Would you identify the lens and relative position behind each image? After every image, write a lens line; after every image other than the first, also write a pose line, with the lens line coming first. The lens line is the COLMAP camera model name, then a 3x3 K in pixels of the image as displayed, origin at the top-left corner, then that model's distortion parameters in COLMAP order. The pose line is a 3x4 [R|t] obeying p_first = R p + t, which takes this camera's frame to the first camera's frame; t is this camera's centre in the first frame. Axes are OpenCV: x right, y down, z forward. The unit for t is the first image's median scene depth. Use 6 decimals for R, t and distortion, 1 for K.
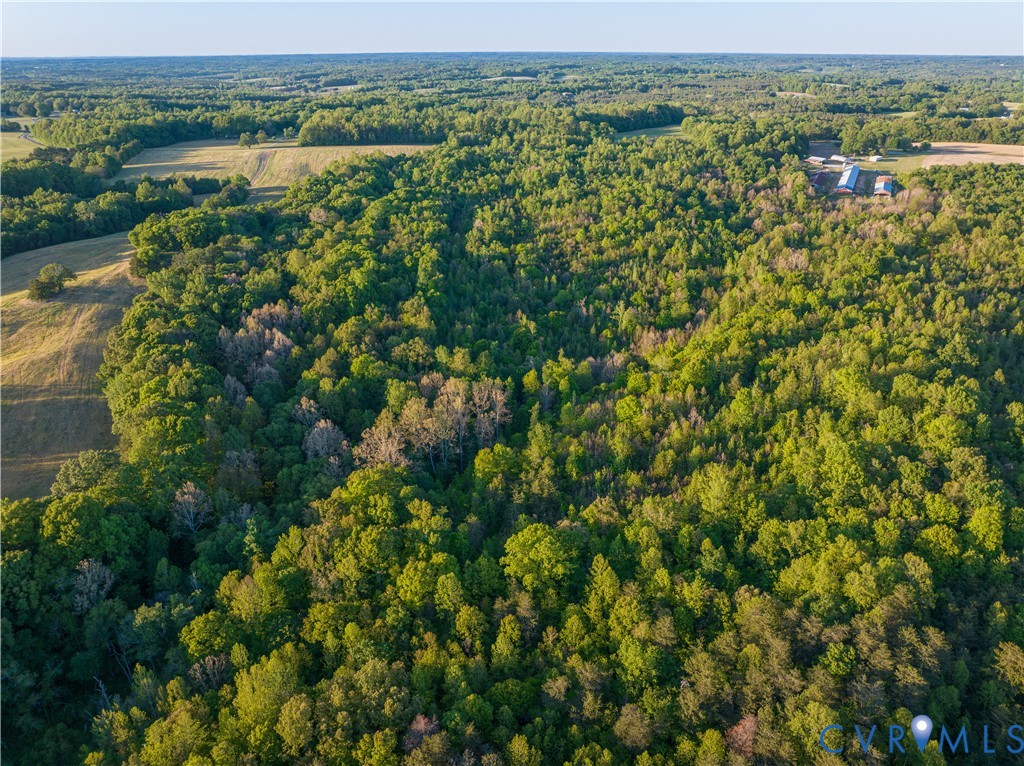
lens RADIAL K [[723.8, 0, 509.1], [0, 723.8, 381.3], [0, 0, 1]] dist [-0.036110, -0.000733]
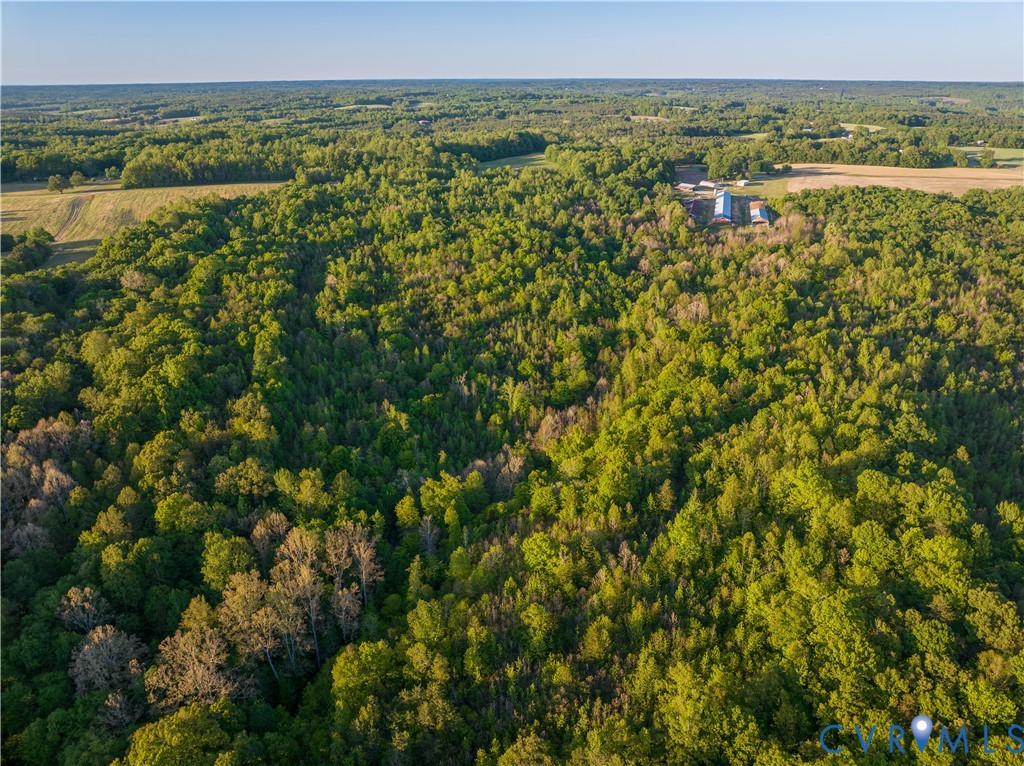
lens RADIAL K [[723.8, 0, 509.1], [0, 723.8, 381.3], [0, 0, 1]] dist [-0.036110, -0.000733]
pose [[0.982699, -0.073828, 0.169861, 0.009292], [0.079244, 0.996534, -0.025319, -0.056860], [-0.167403, 0.038341, 0.985143, 0.122641]]
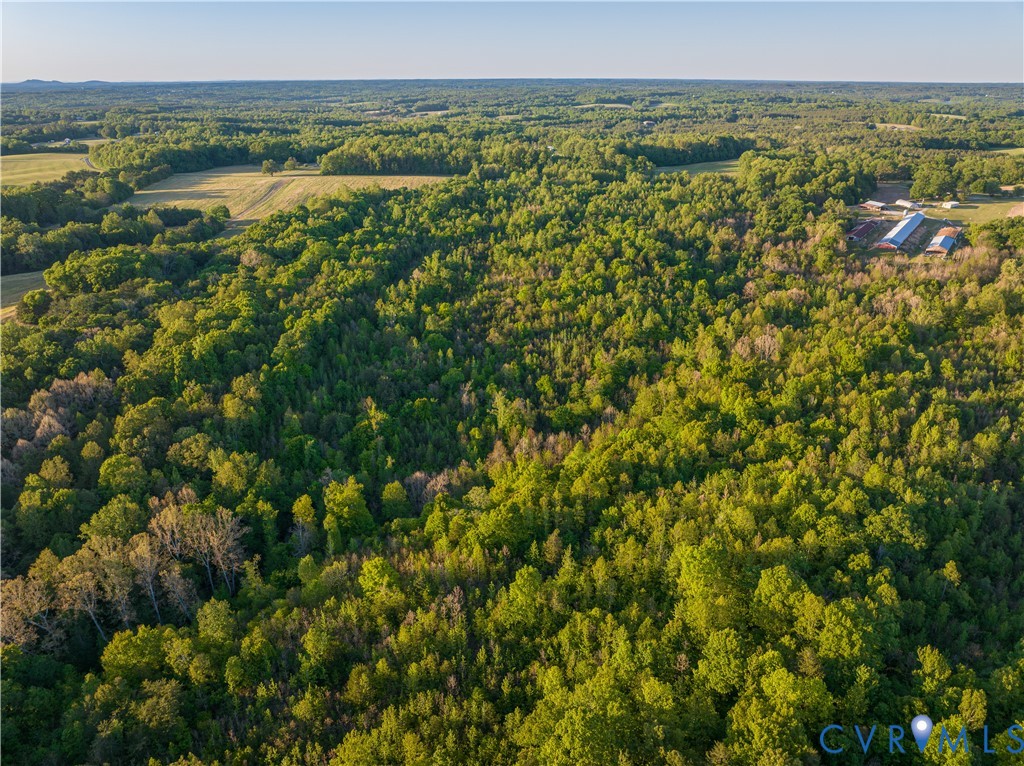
lens RADIAL K [[723.8, 0, 509.1], [0, 723.8, 381.3], [0, 0, 1]] dist [-0.036110, -0.000733]
pose [[0.988543, 0.060056, -0.138477, 0.181145], [-0.064363, 0.997566, -0.026837, -0.067701], [0.136528, 0.035442, 0.990002, 0.144197]]
